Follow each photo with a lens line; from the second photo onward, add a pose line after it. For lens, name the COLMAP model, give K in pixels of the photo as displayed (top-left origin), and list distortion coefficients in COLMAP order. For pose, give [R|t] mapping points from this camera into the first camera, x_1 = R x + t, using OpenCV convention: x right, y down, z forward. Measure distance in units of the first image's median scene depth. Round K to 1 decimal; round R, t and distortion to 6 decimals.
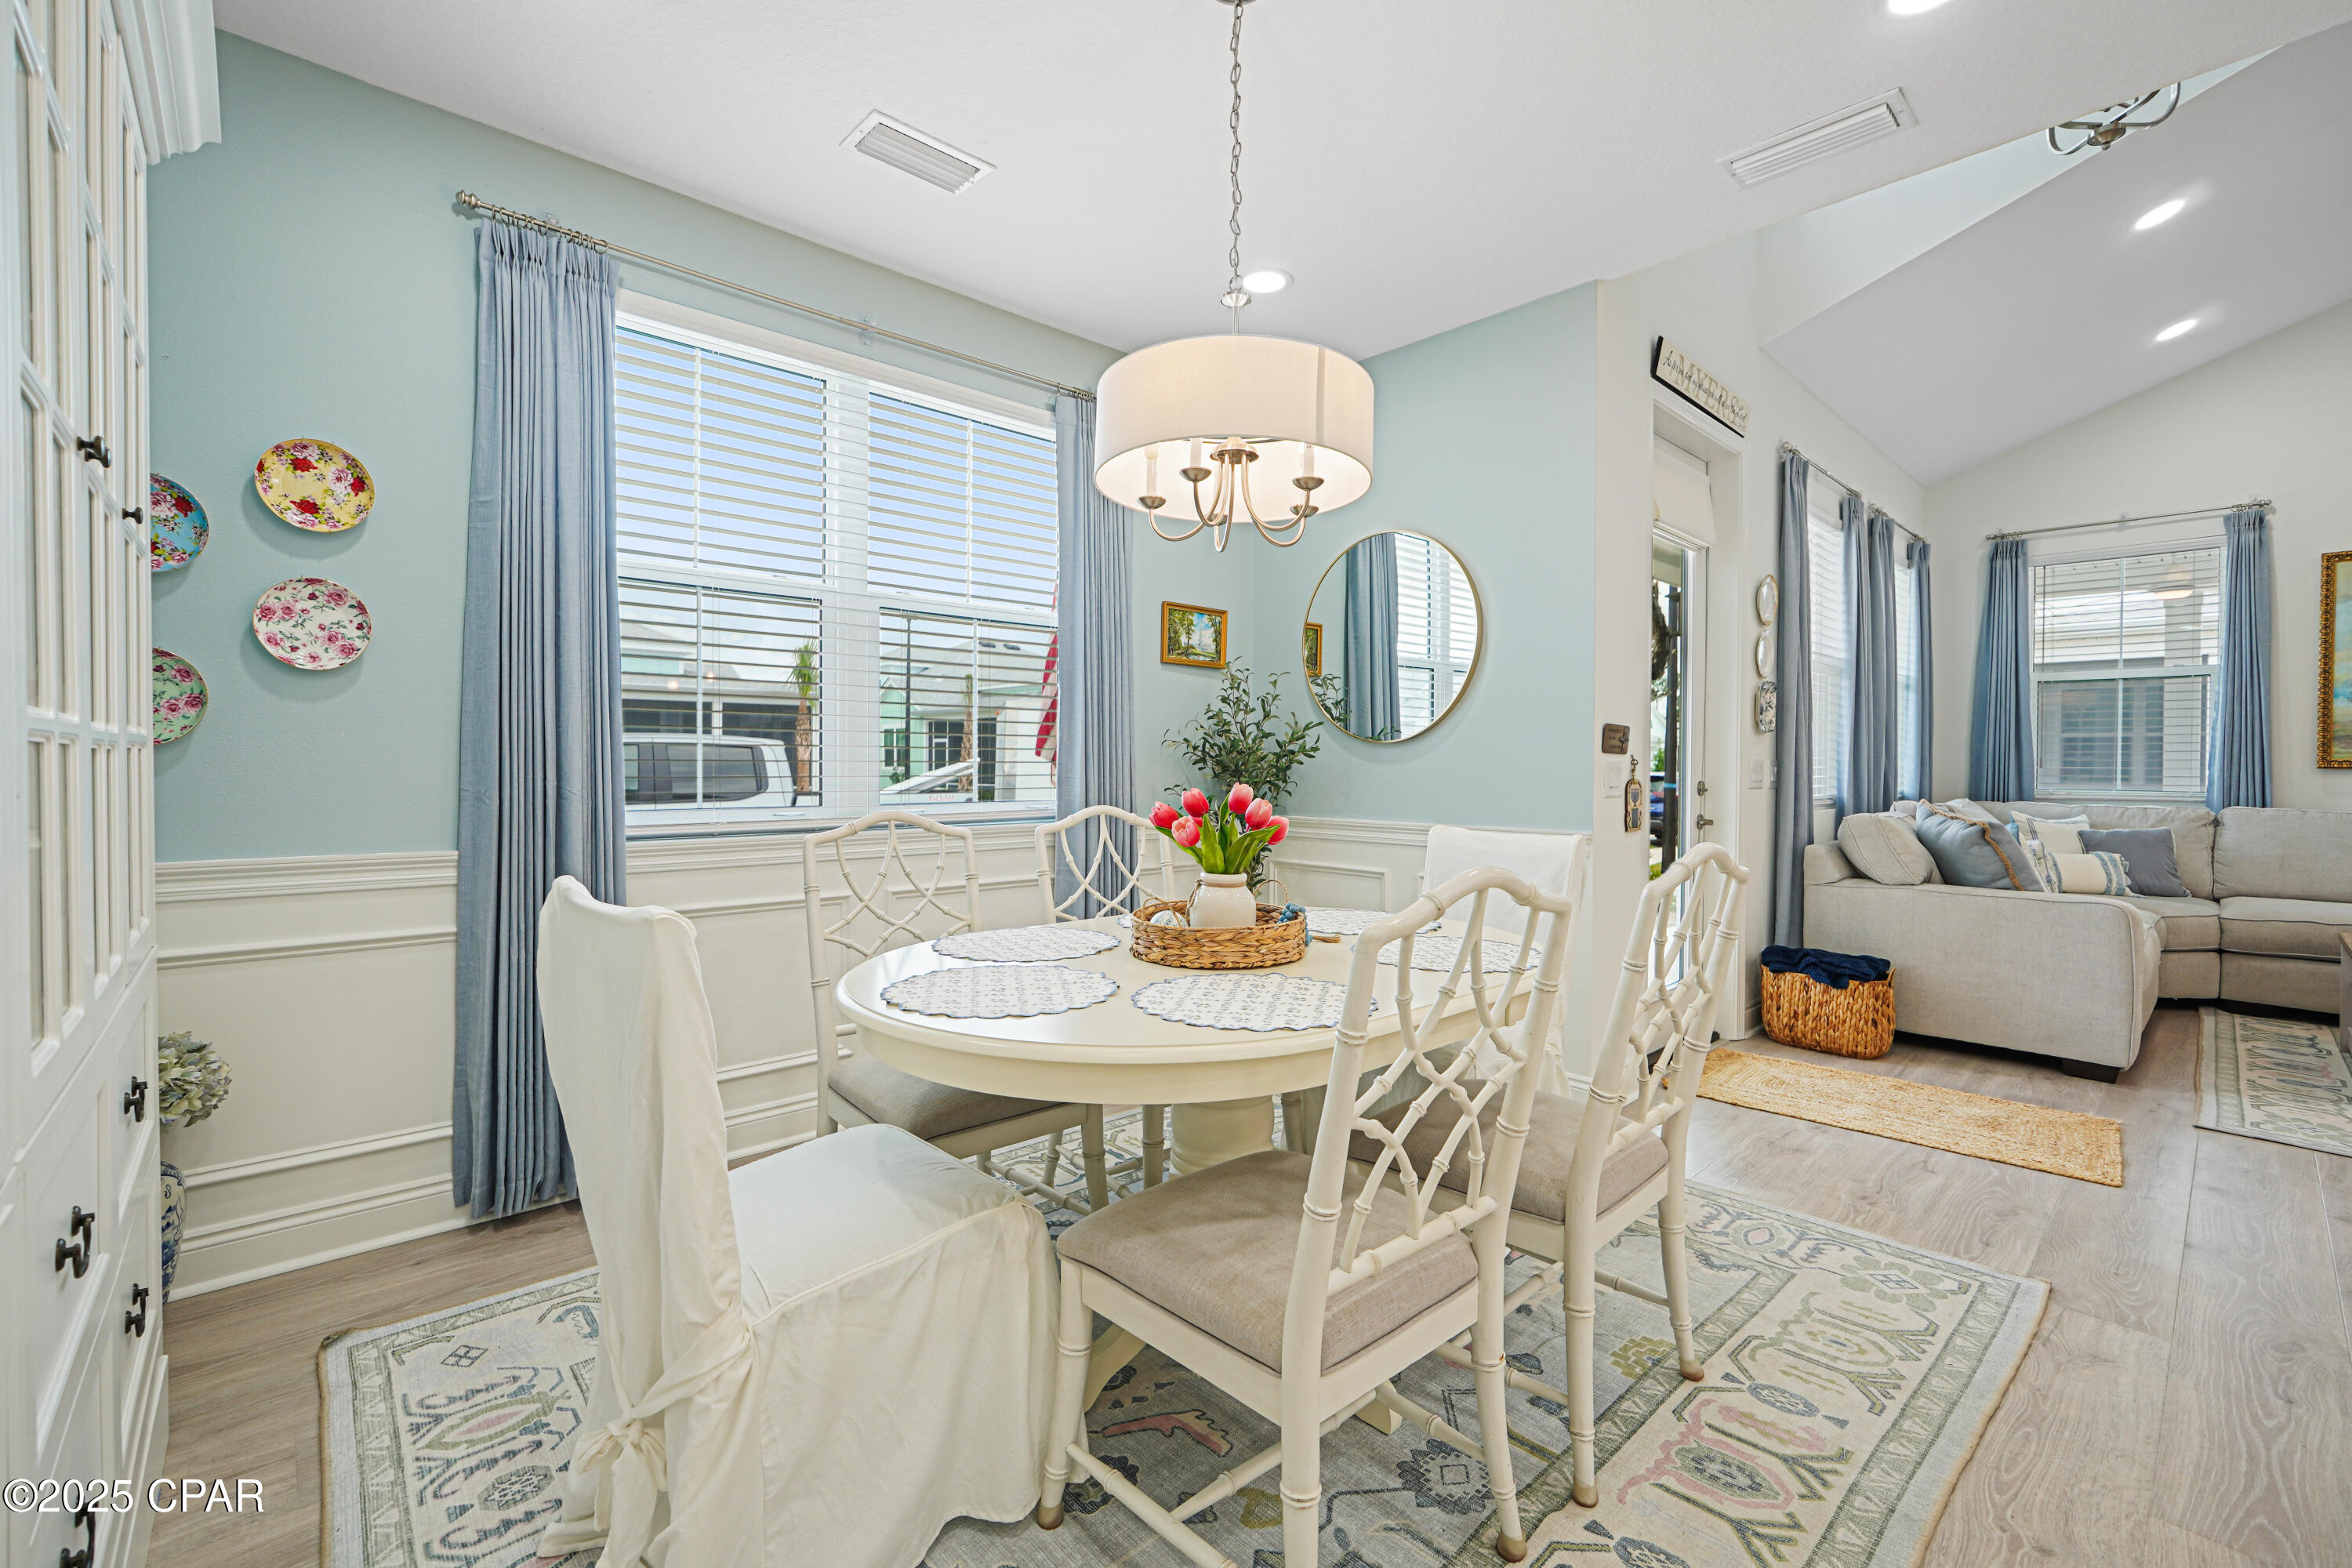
lens RADIAL K [[1009.4, 0, 1161.8], [0, 1009.4, 767.6], [0, 0, 1]] dist [-0.020817, 0.007305]
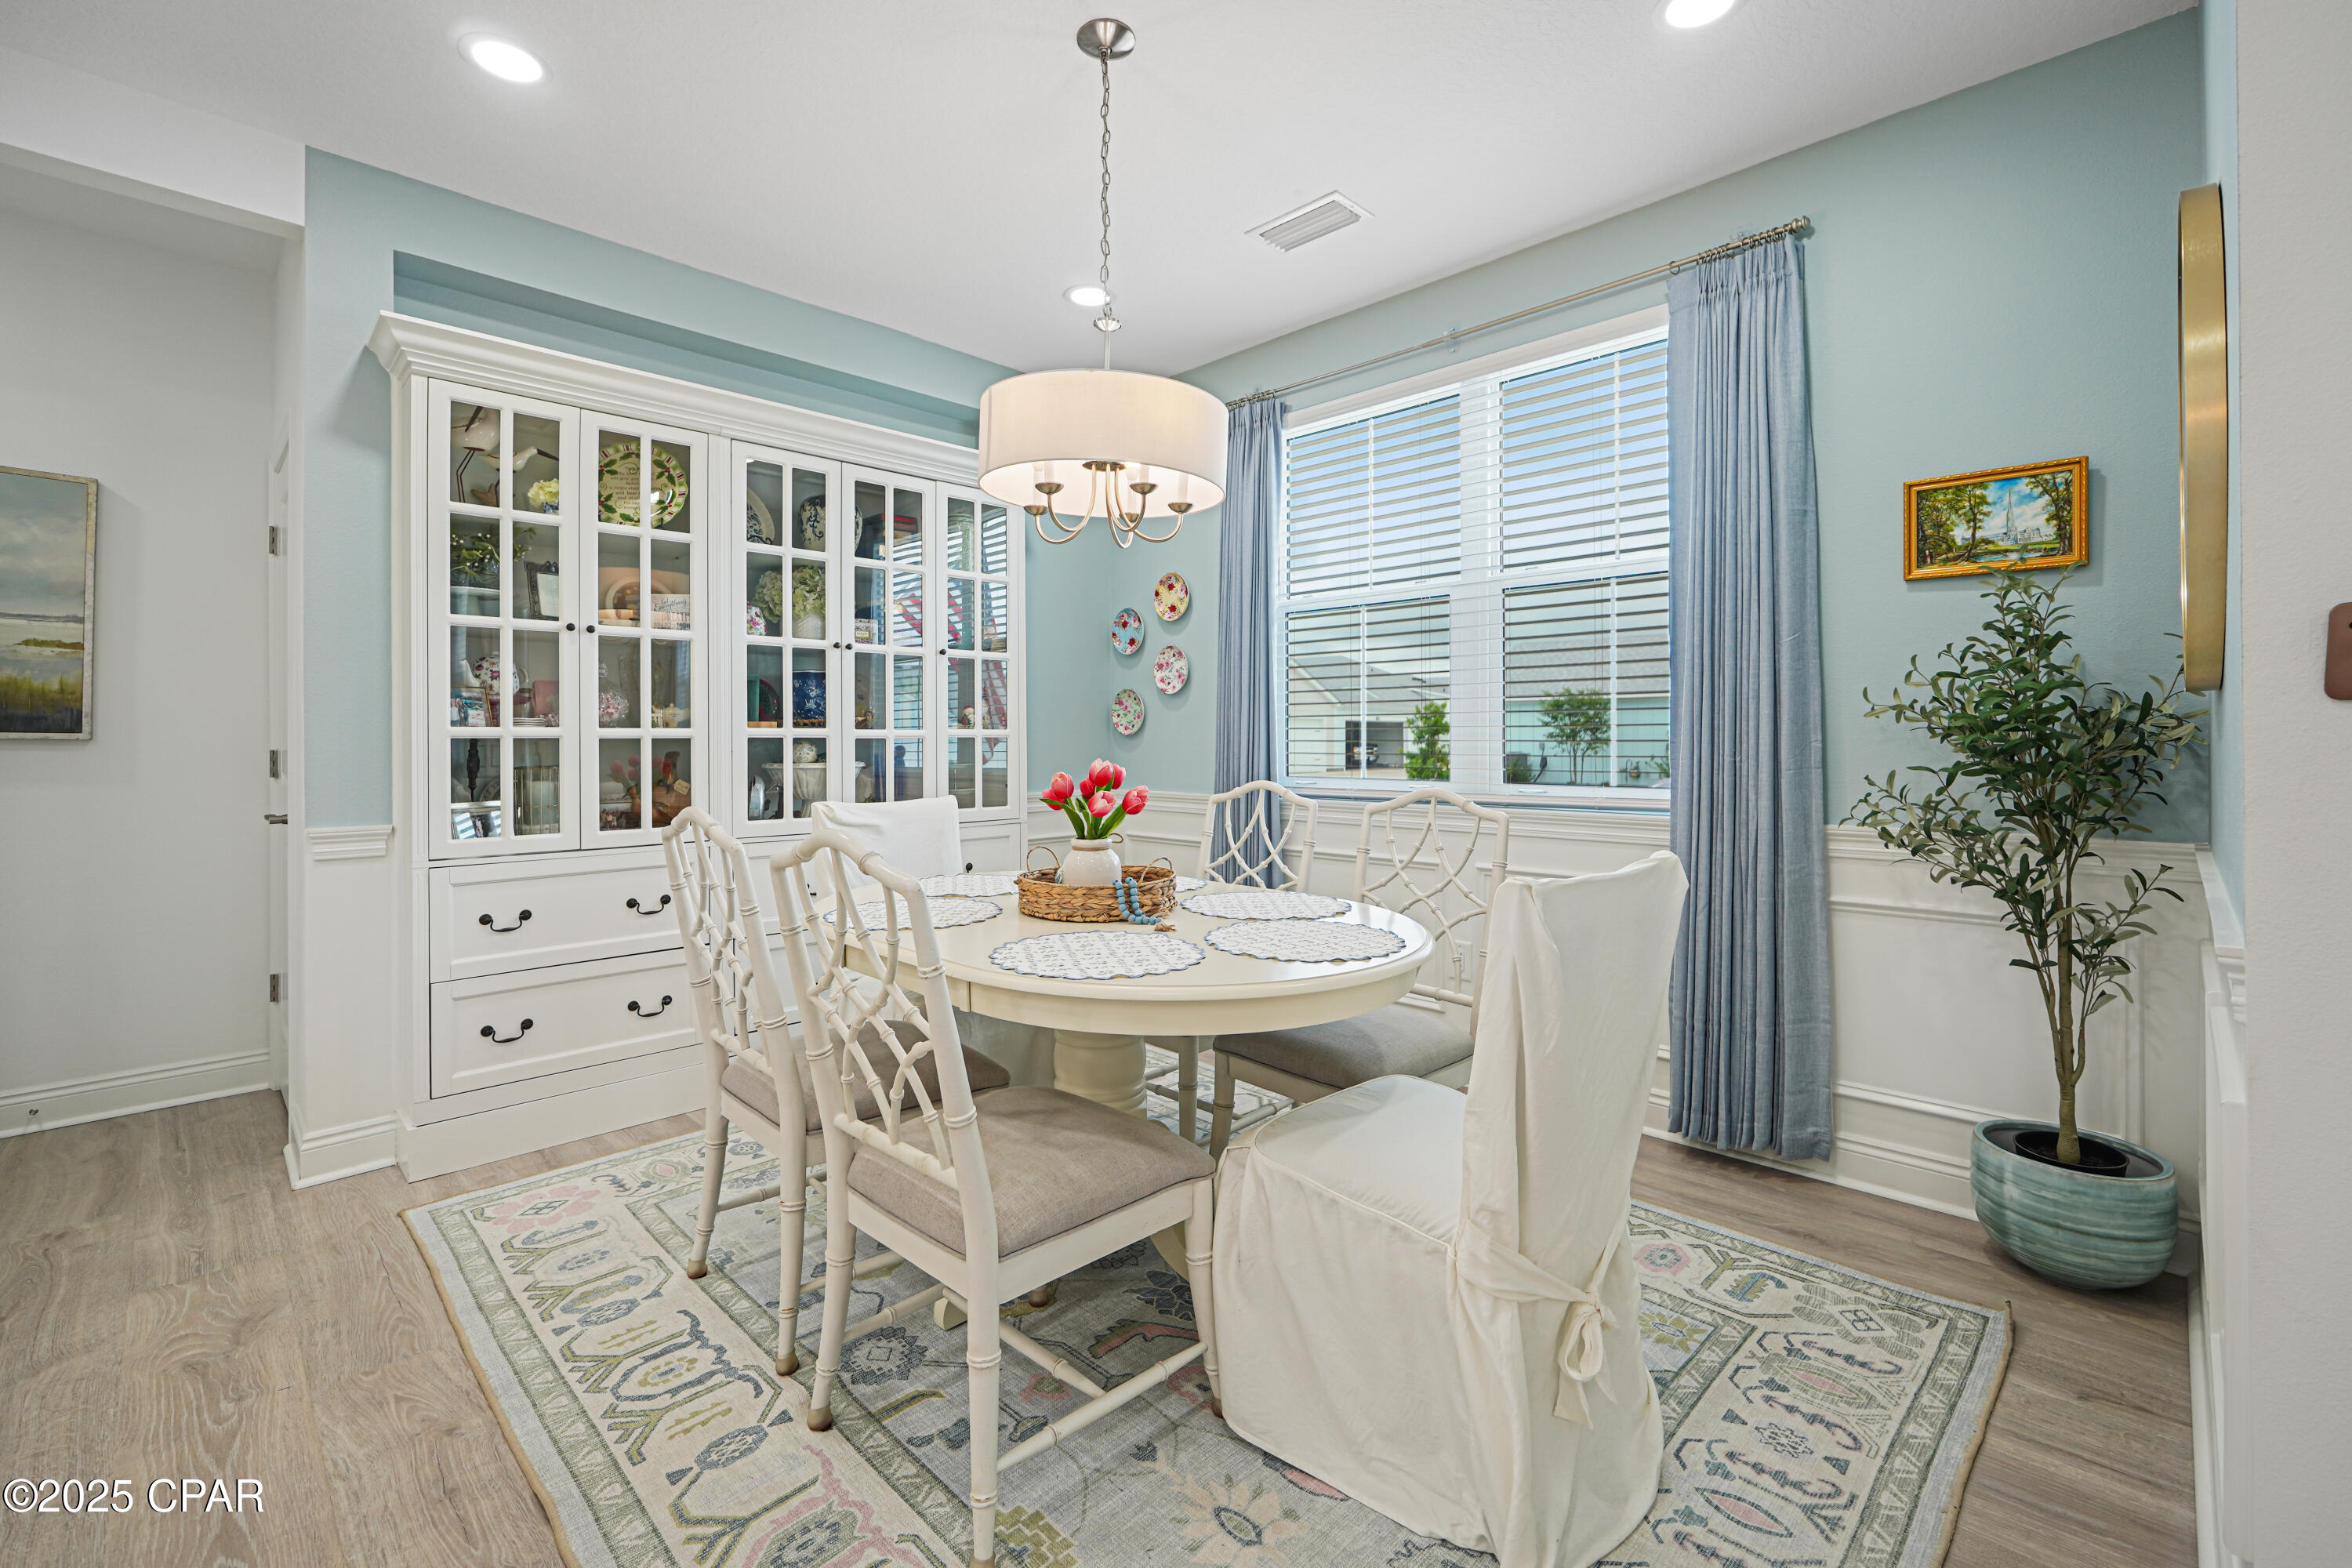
lens RADIAL K [[995.2, 0, 1196.0], [0, 995.2, 738.8], [0, 0, 1]] dist [-0.015810, 0.000403]
pose [[0.063685, -0.005493, -0.997955, 0.744733], [-0.001835, 0.999983, -0.005622, -0.000667], [0.997968, 0.002189, 0.063674, 0.655766]]
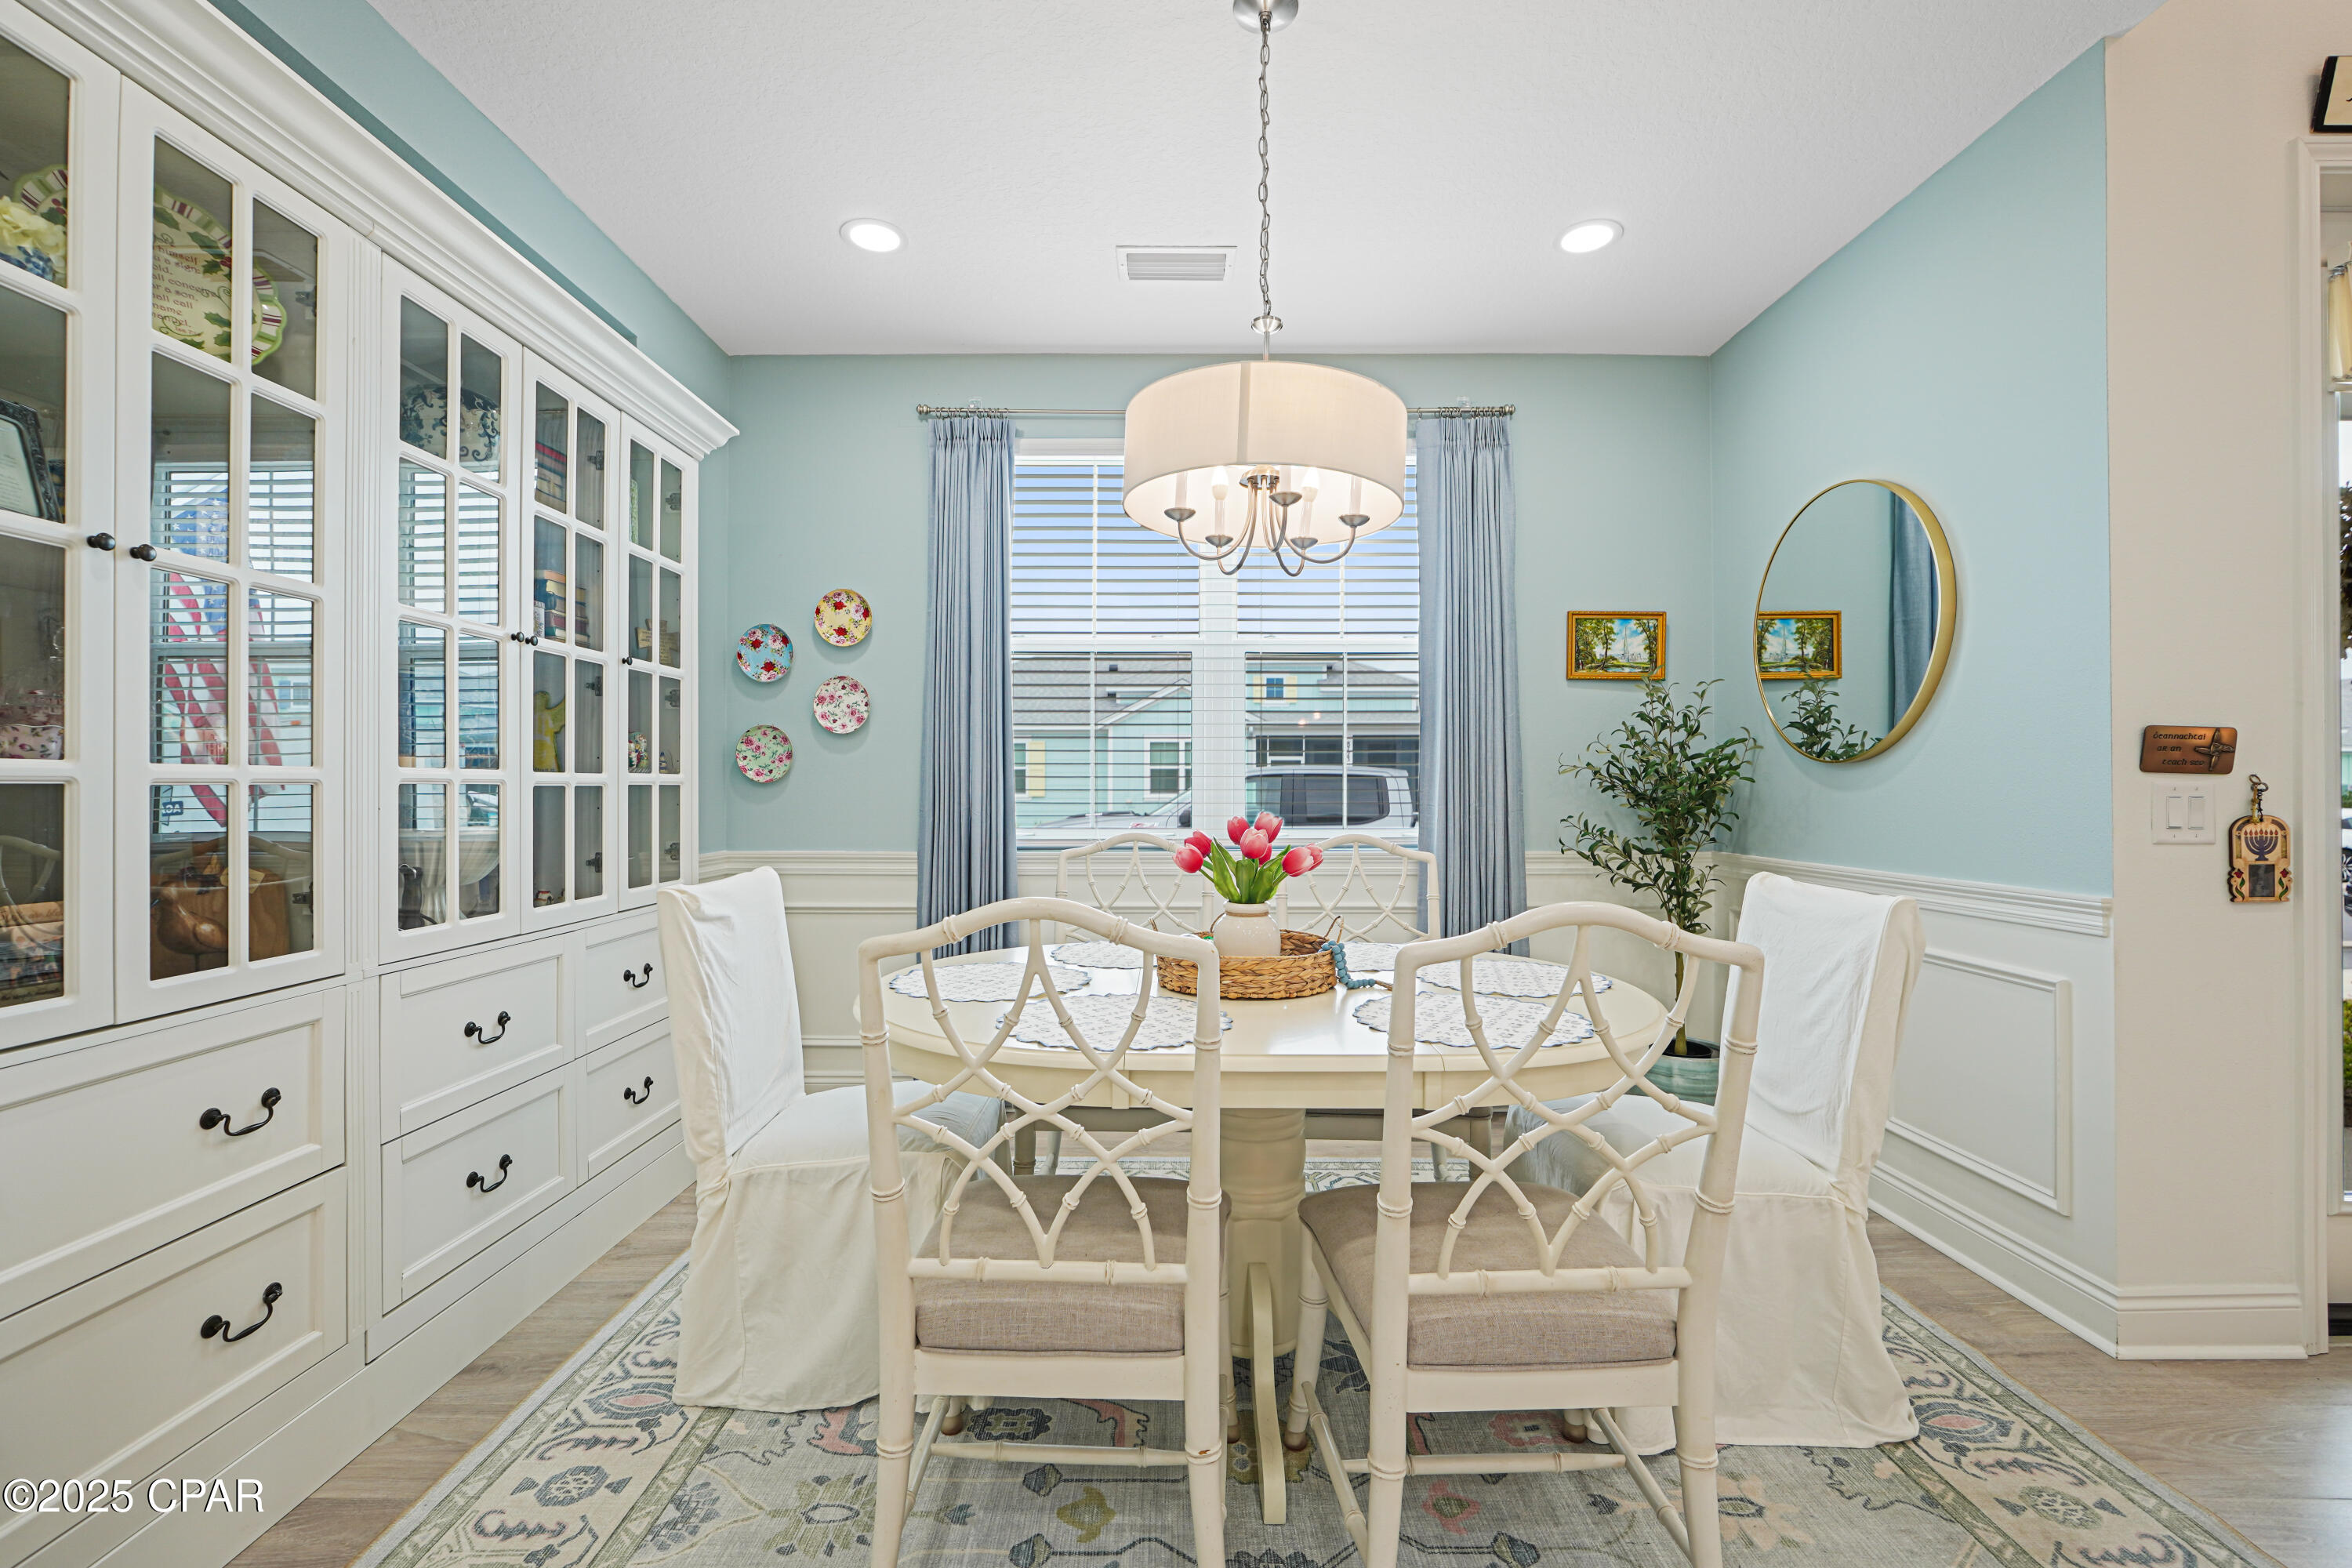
lens RADIAL K [[971.0, 0, 1172.2], [0, 971.0, 782.0], [0, 0, 1]] dist [-0.009428, 0.000796]
pose [[0.738610, -0.007921, -0.674086, 0.410849], [-0.000311, 0.999927, -0.012091, -0.001527], [0.674132, 0.009140, 0.738554, 0.151246]]
